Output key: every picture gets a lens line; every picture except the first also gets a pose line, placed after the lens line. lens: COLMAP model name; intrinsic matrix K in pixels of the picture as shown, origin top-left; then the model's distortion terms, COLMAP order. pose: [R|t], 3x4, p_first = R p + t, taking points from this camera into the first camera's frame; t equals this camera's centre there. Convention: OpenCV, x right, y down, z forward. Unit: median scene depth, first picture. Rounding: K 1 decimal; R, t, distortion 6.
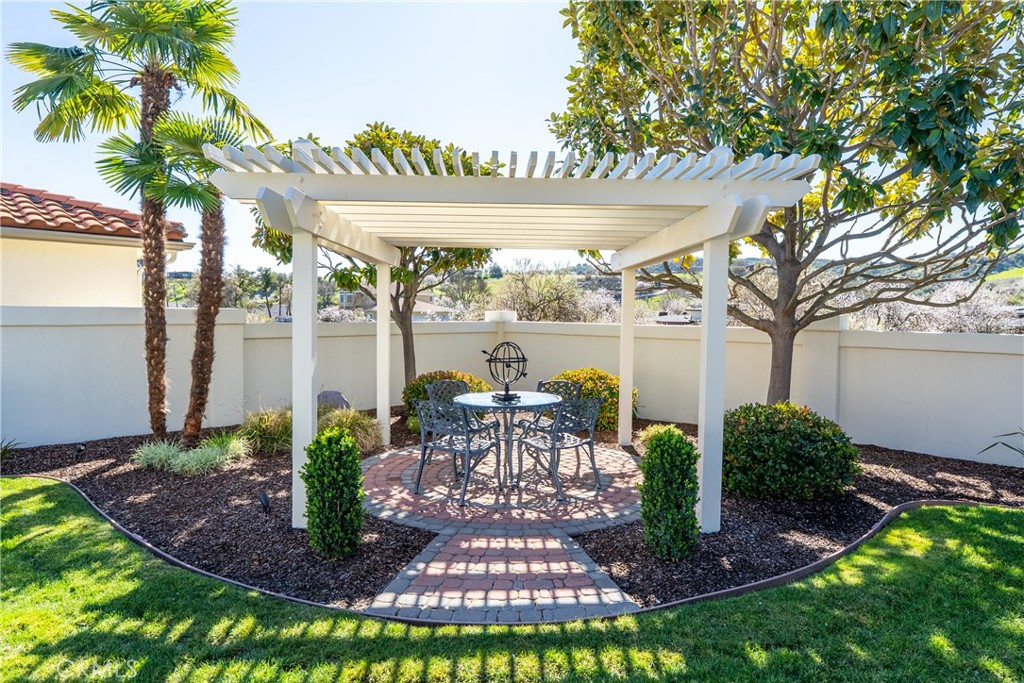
lens RADIAL K [[587.4, 0, 509.8], [0, 587.4, 341.6], [0, 0, 1]] dist [-0.018964, 0.000346]
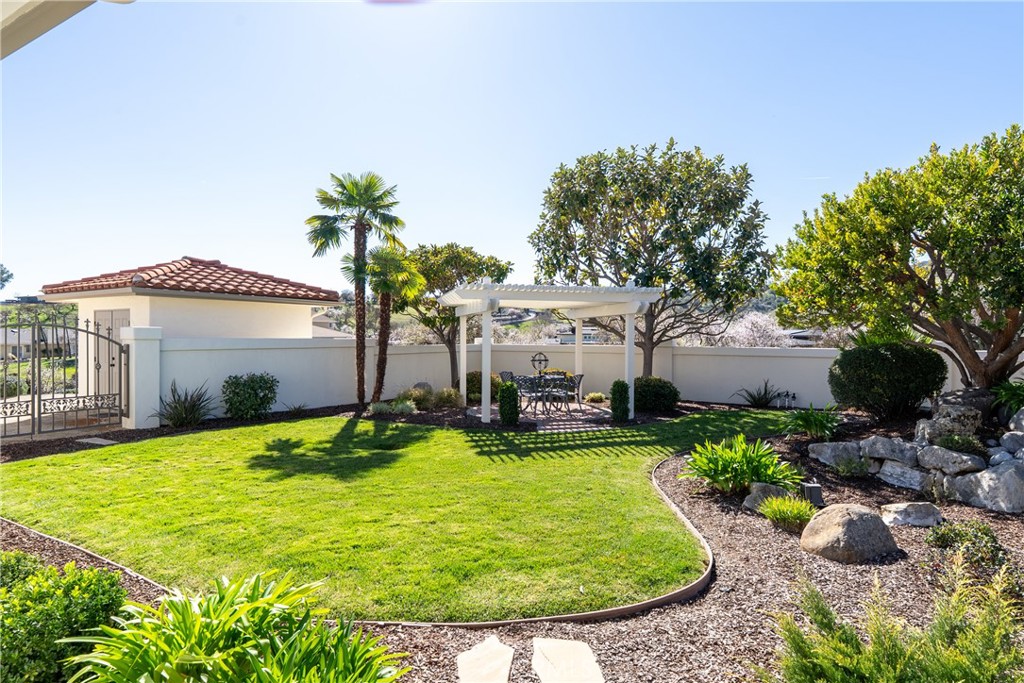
lens RADIAL K [[563.9, 0, 512.4], [0, 563.9, 339.5], [0, 0, 1]] dist [0.001673, -0.000141]
pose [[0.973992, -0.008667, 0.226418, -0.534599], [0.018555, 0.998963, -0.041578, 0.033221], [-0.225823, 0.044698, 0.973142, -0.992063]]
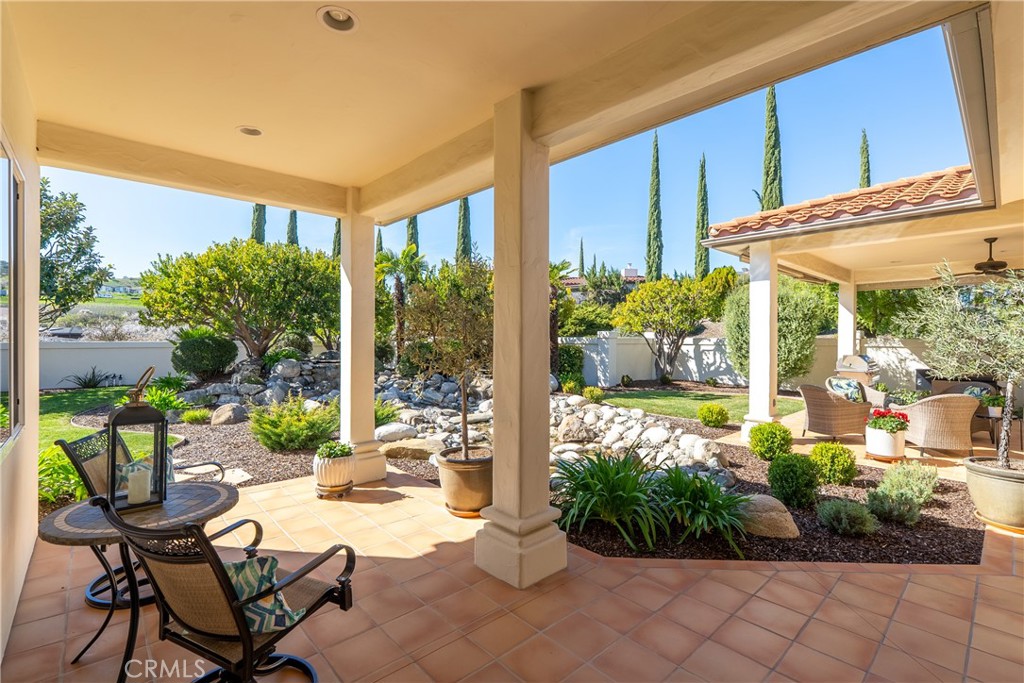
lens RADIAL K [[457.7, 0, 511.5], [0, 457.7, 338.4], [0, 0, 1]] dist [0.000694, -0.000165]
pose [[0.061391, -0.011130, 0.998052, -1.169368], [0.046250, 0.998895, 0.008295, 0.052929], [-0.997042, 0.045650, 0.061838, -1.266757]]
